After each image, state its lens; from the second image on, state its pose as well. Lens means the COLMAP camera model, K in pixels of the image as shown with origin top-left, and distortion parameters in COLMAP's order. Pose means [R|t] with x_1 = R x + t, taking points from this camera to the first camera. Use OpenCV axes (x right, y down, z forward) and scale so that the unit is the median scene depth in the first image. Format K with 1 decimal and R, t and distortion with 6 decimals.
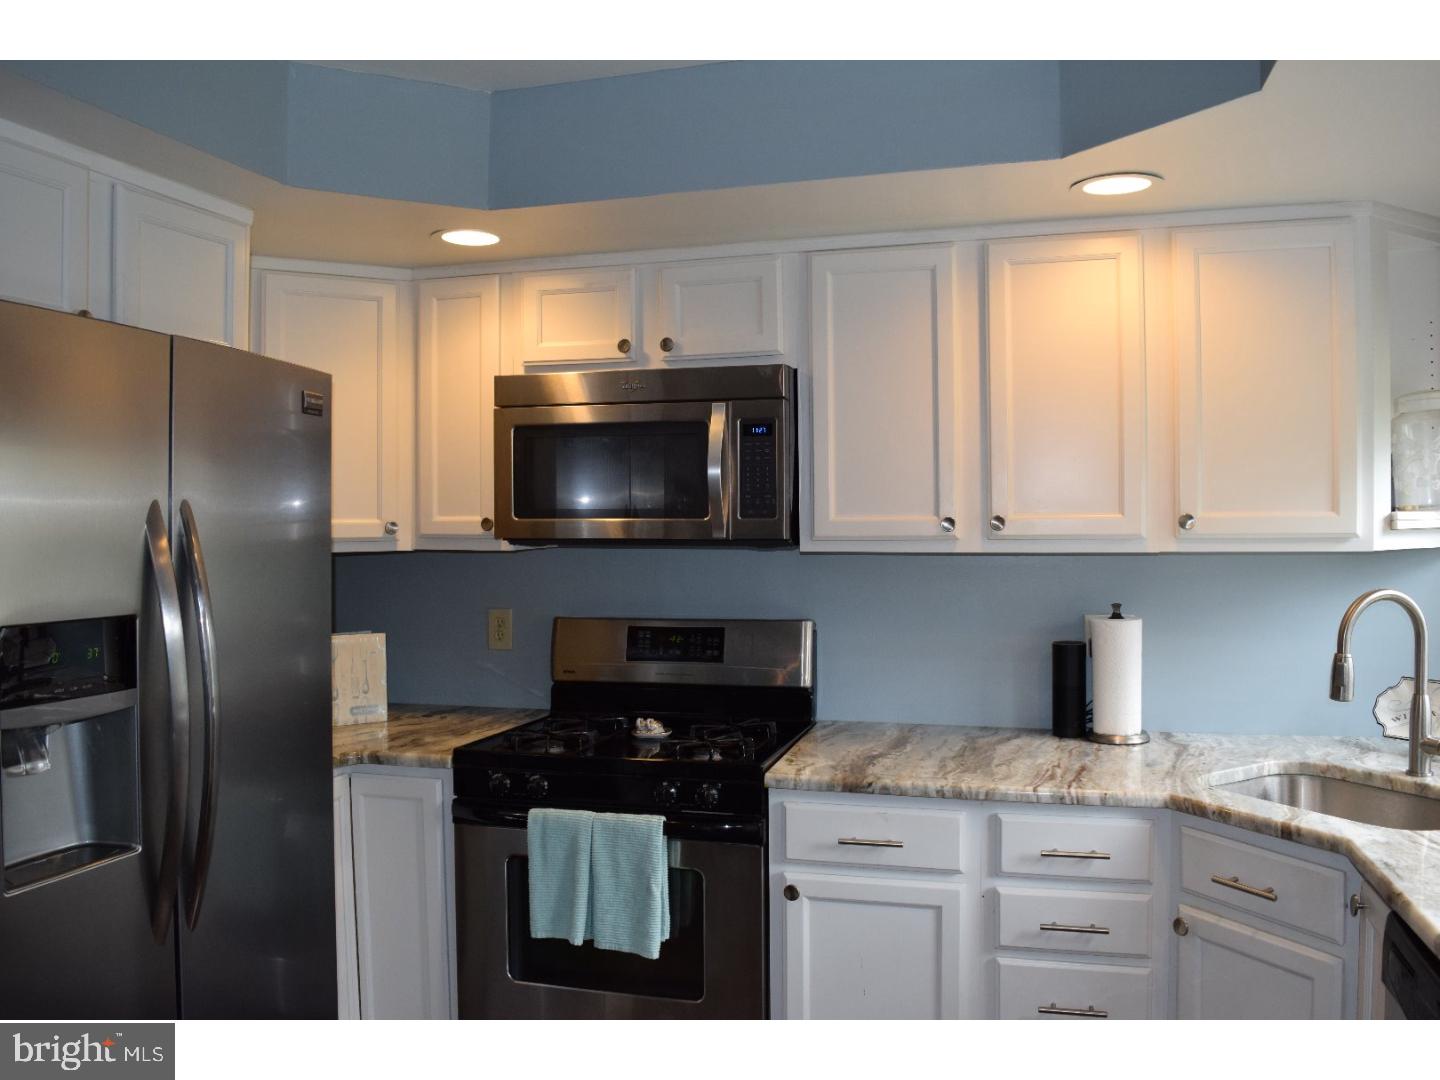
lens RADIAL K [[1154.9, 0, 721.3], [0, 1154.9, 517.5], [0, 0, 1]] dist [-0.083174, -0.004831]
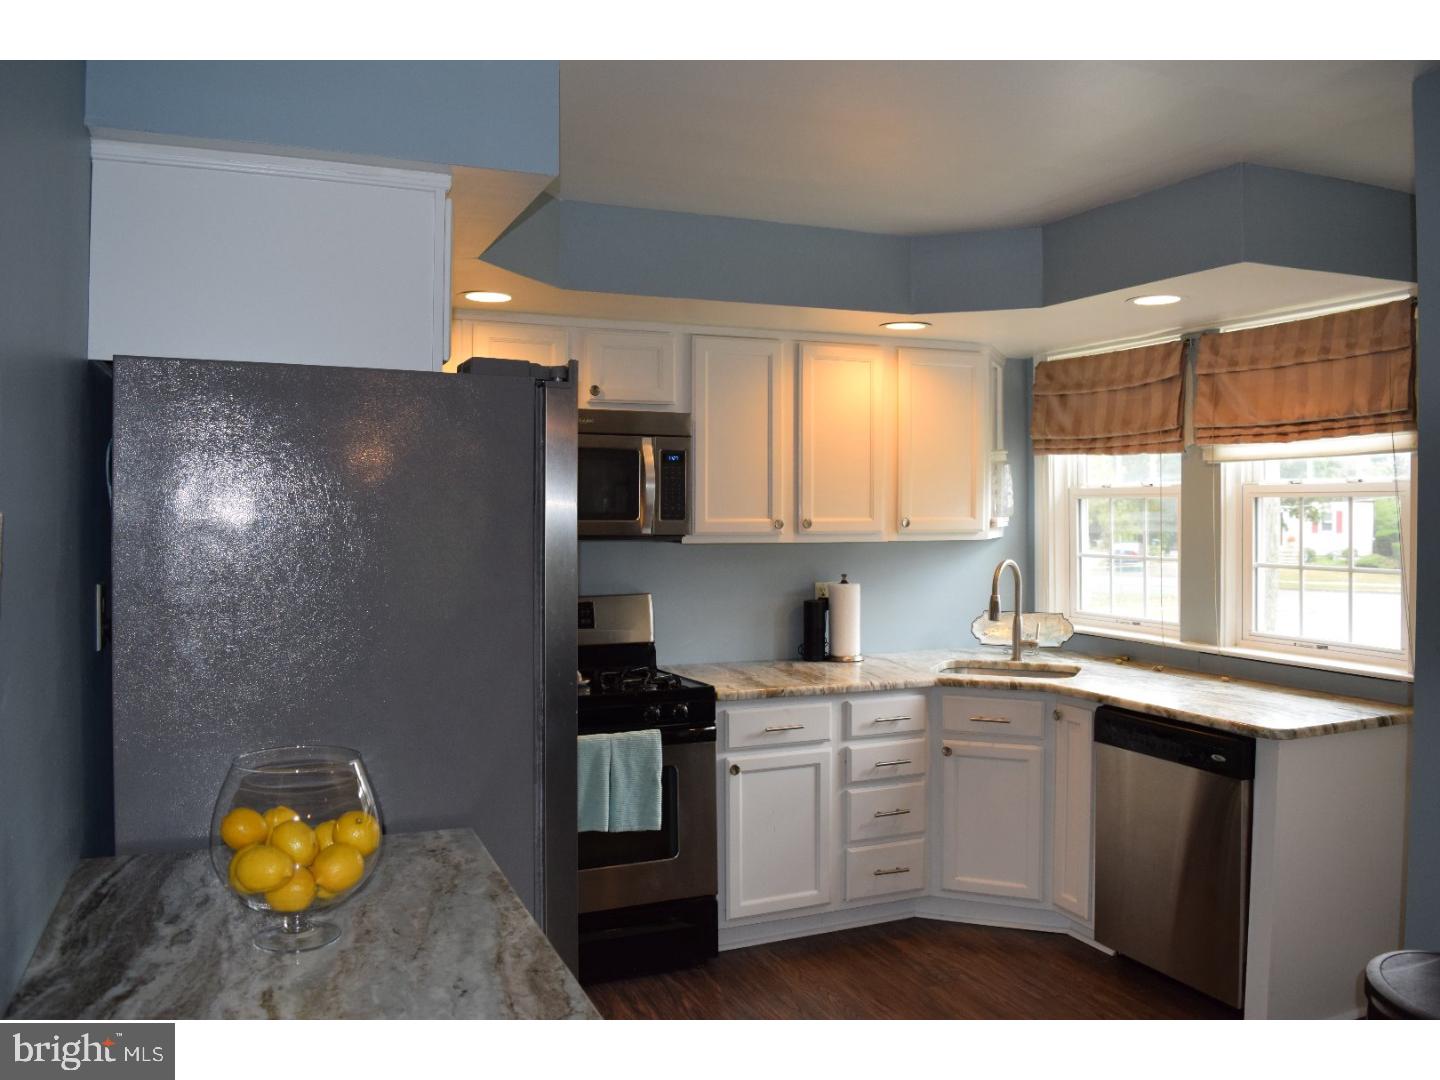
lens RADIAL K [[1154.9, 0, 721.3], [0, 1154.9, 517.5], [0, 0, 1]] dist [-0.083174, -0.004831]
pose [[0.774862, 0.004538, 0.632114, -0.885616], [-0.004766, 0.999988, -0.001337, -0.000932], [-0.632113, -0.001976, 0.774874, -0.153140]]
